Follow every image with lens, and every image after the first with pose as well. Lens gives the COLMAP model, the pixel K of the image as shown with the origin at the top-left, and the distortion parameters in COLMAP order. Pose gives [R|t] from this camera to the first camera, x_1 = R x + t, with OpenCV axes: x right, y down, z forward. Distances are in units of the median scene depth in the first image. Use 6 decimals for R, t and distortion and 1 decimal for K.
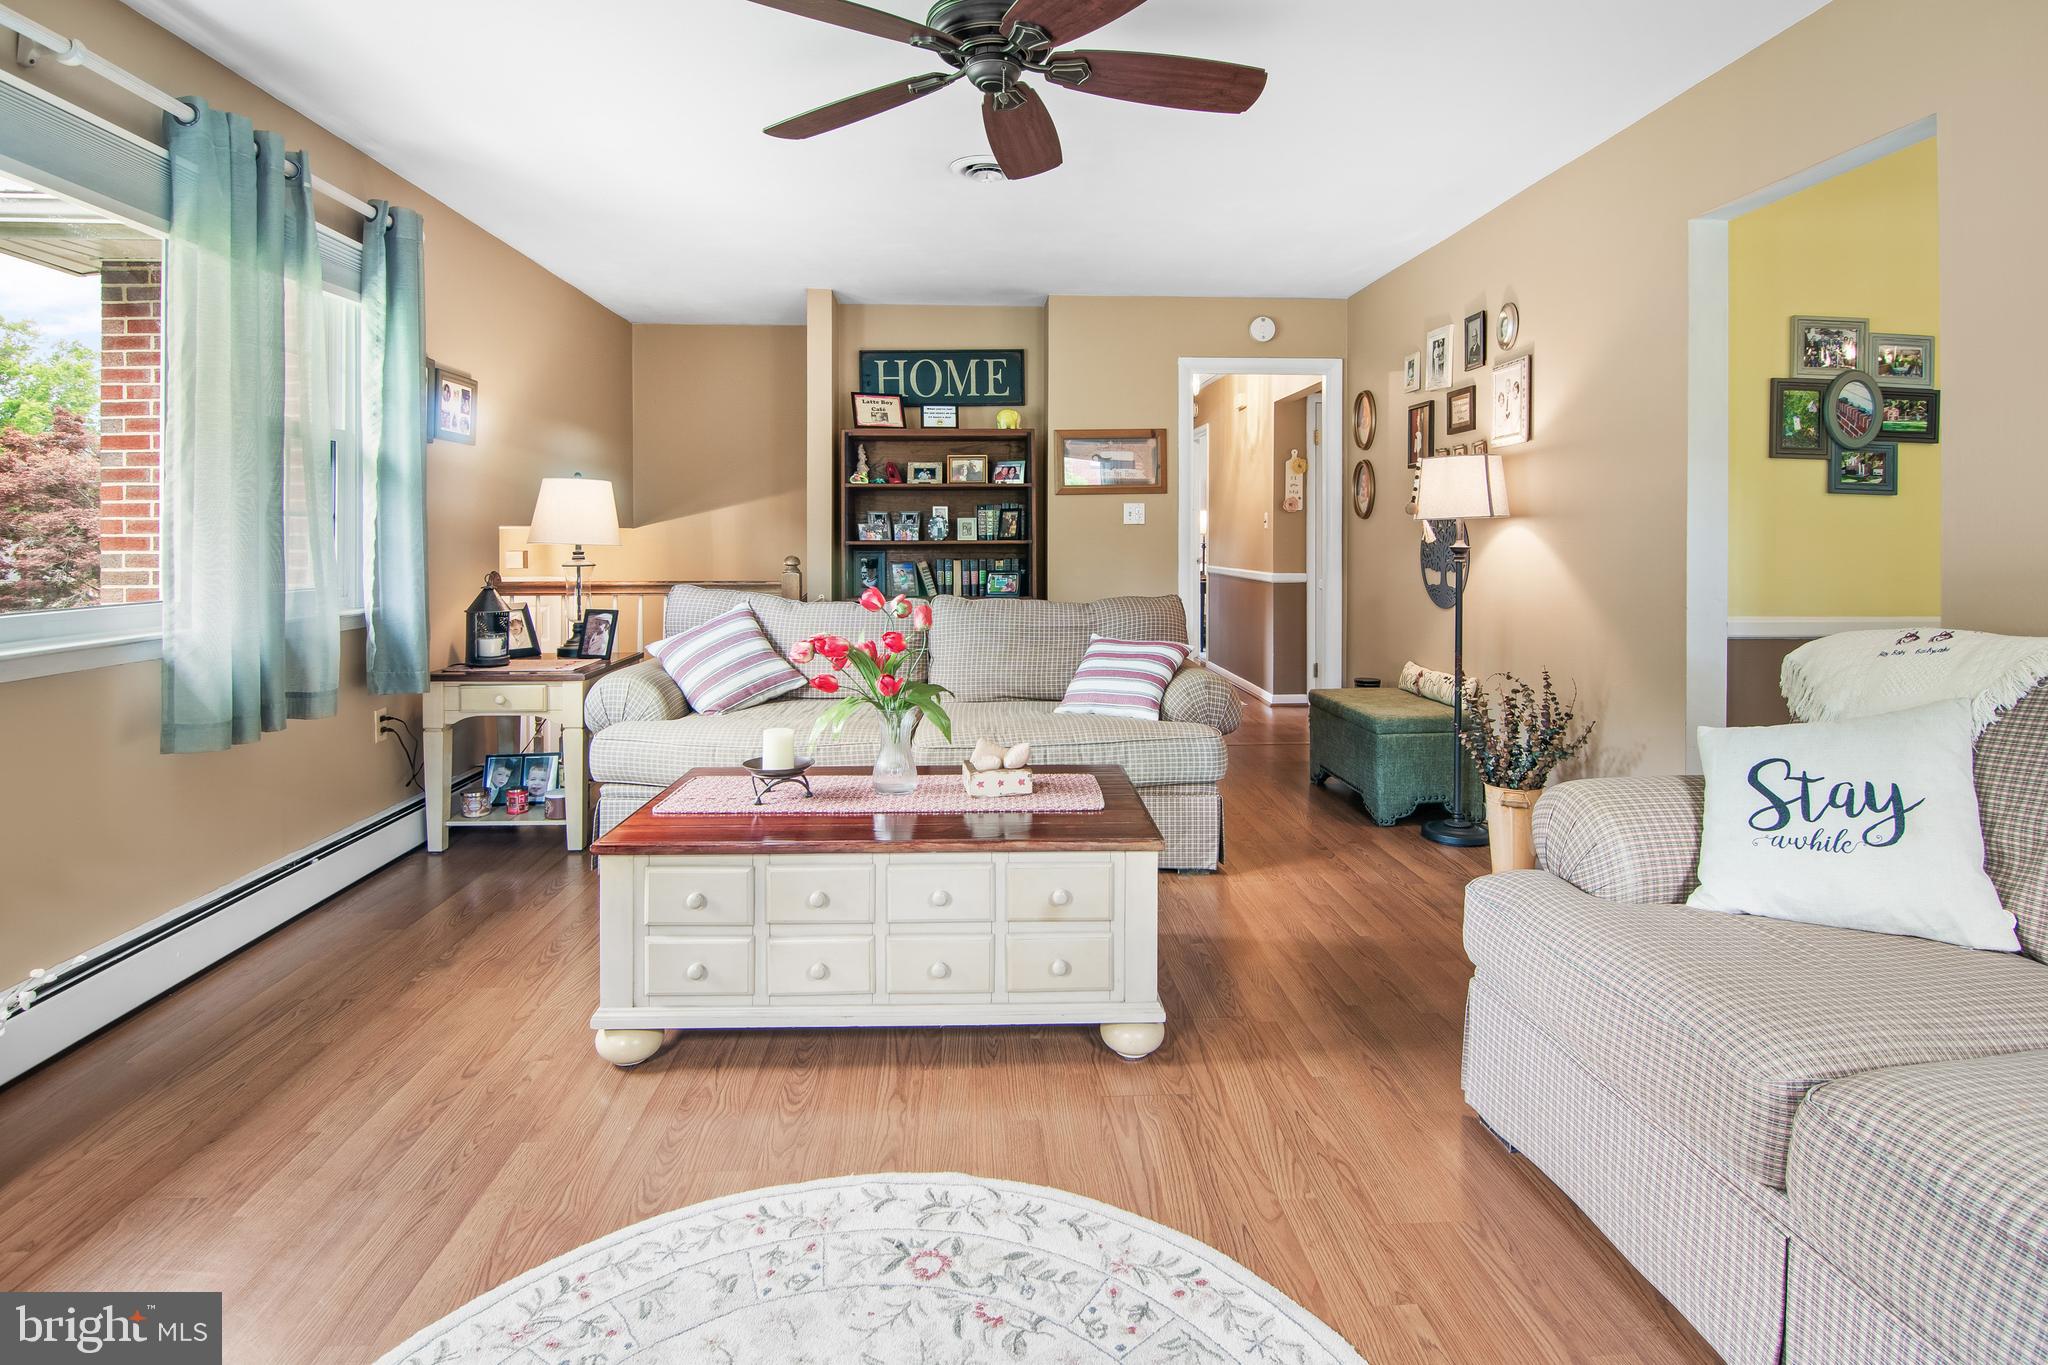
lens RADIAL K [[1032.5, 0, 1023.1], [0, 1032.5, 542.1], [0, 0, 1]] dist [-0.008087, -0.007434]
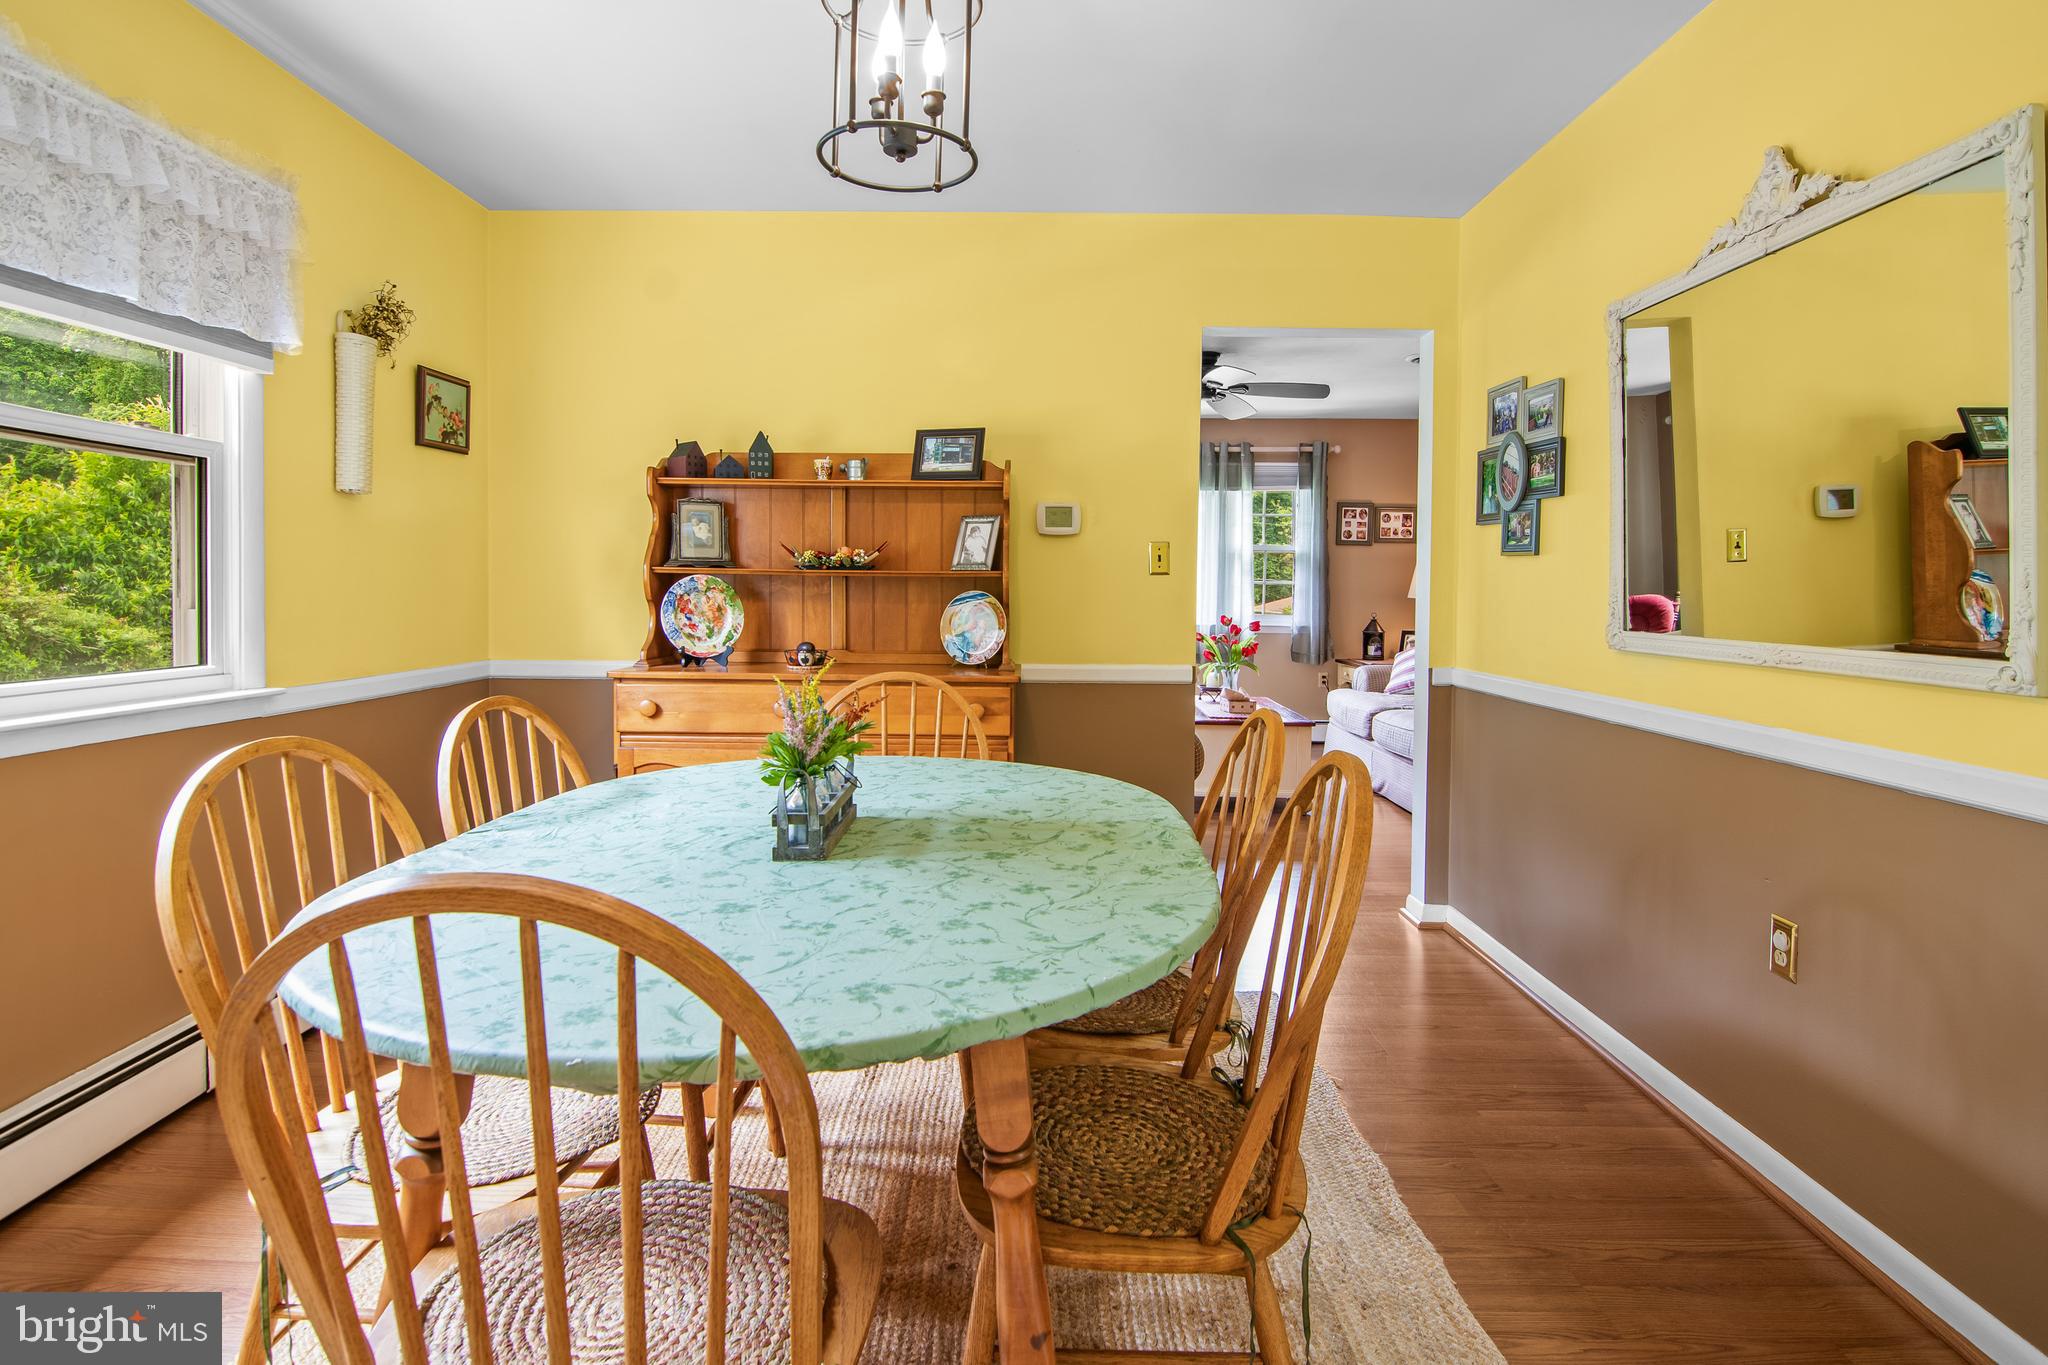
lens RADIAL K [[1032.5, 0, 1030.8], [0, 1032.5, 598.1], [0, 0, 1]] dist [-0.008087, -0.007434]
pose [[-0.053761, 0.009823, -0.998506, 1.568840], [-0.017630, 0.999786, 0.010785, -0.006760], [0.998398, 0.018183, -0.053576, 0.497921]]
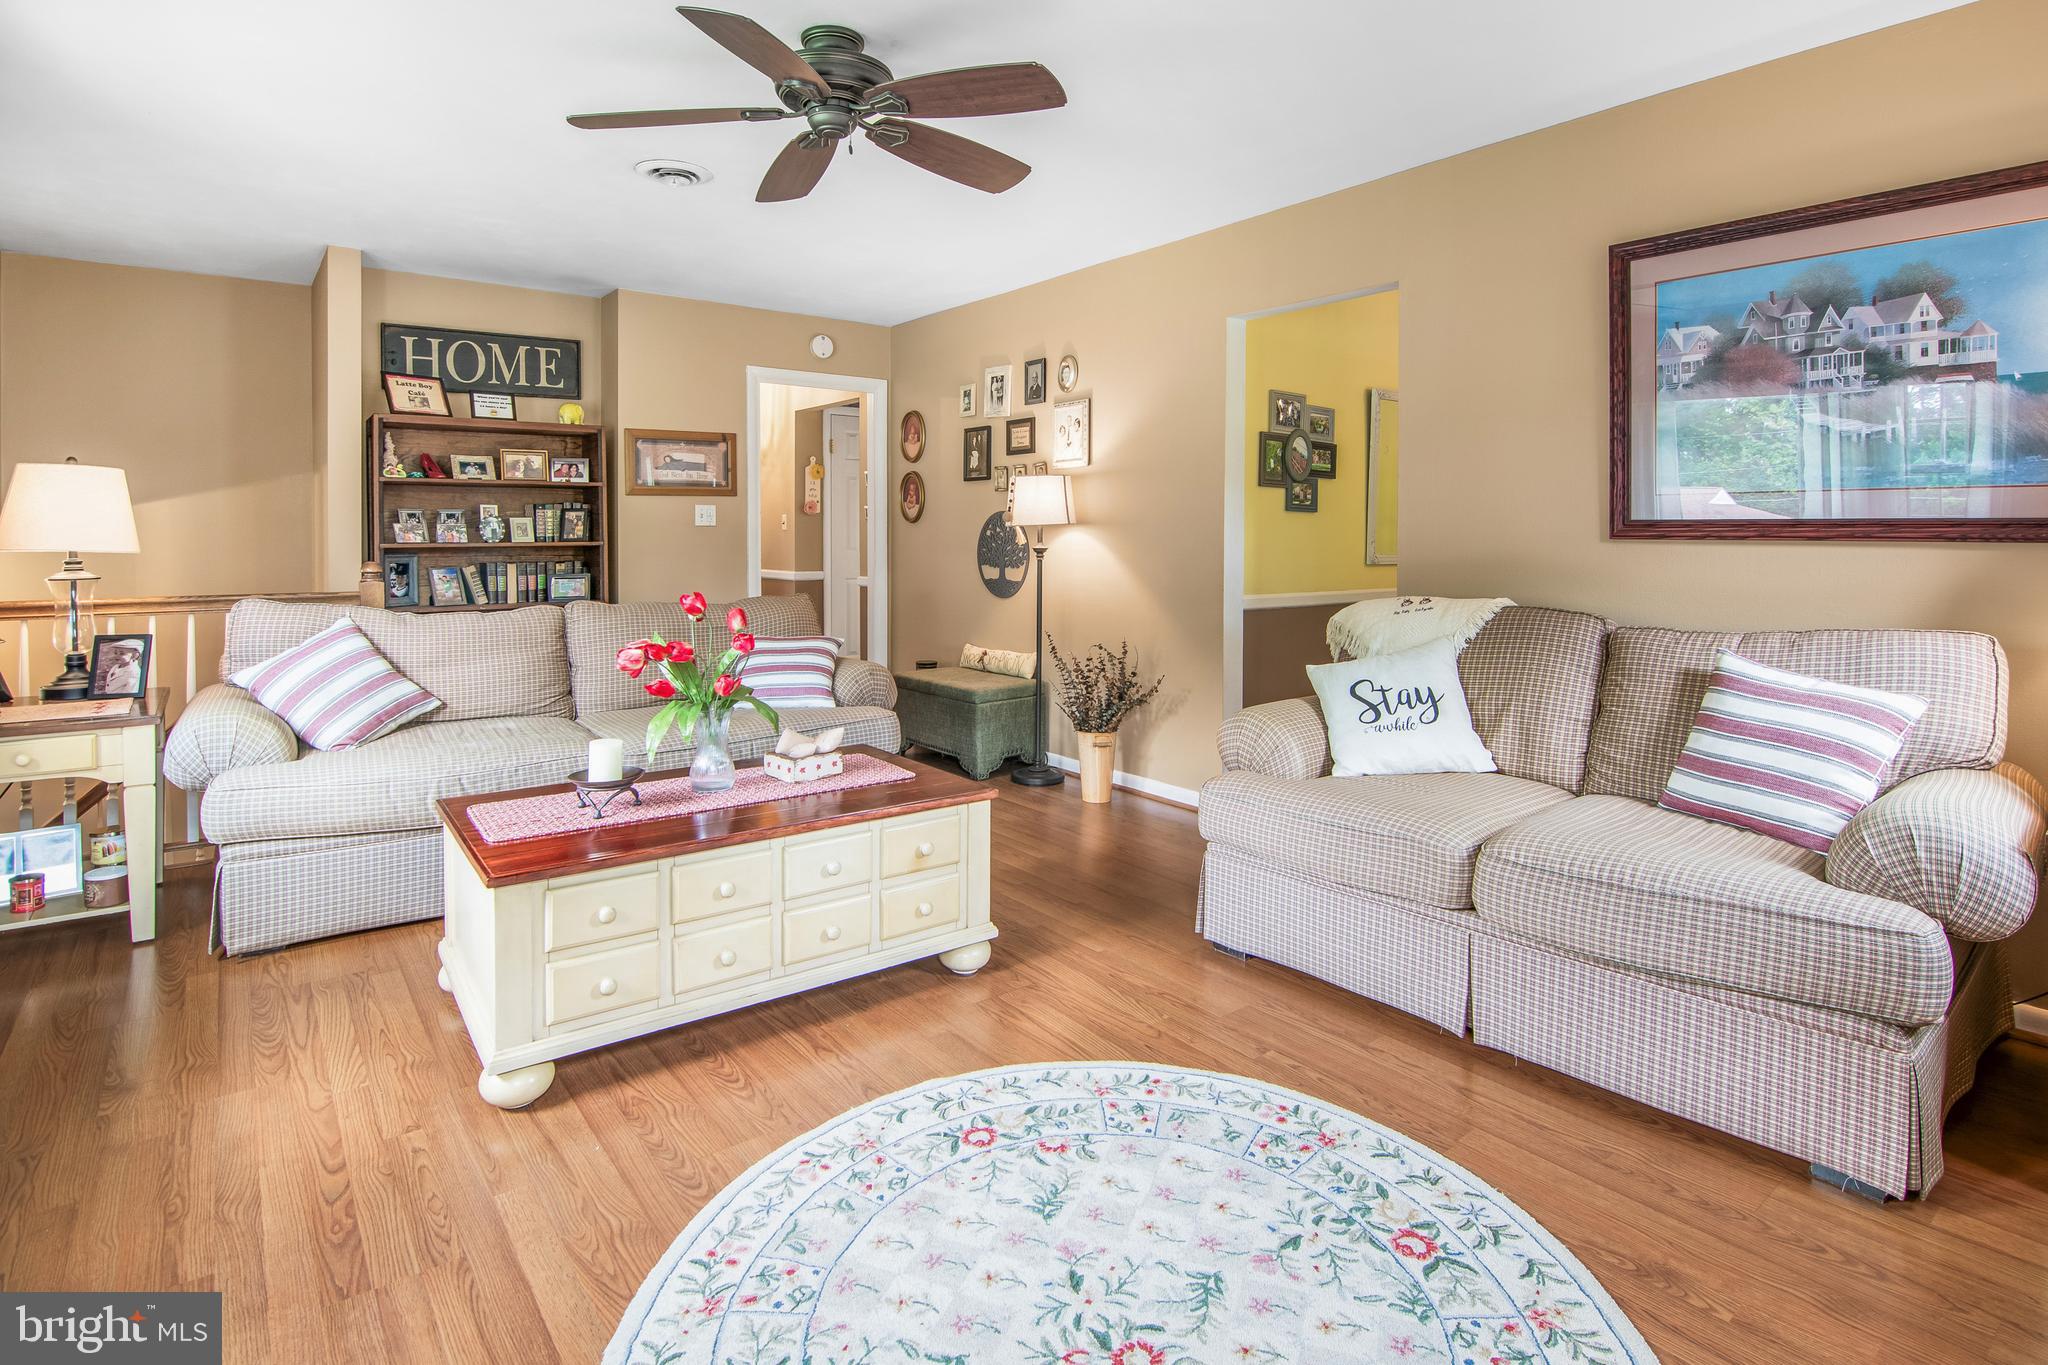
lens RADIAL K [[1032.5, 0, 1016.9], [0, 1032.5, 552.6], [0, 0, 1]] dist [-0.008087, -0.007434]
pose [[0.825609, -0.008894, 0.564173, -0.330796], [0.001740, 0.999911, 0.013218, -0.006273], [-0.564240, -0.009931, 0.825551, -0.017281]]
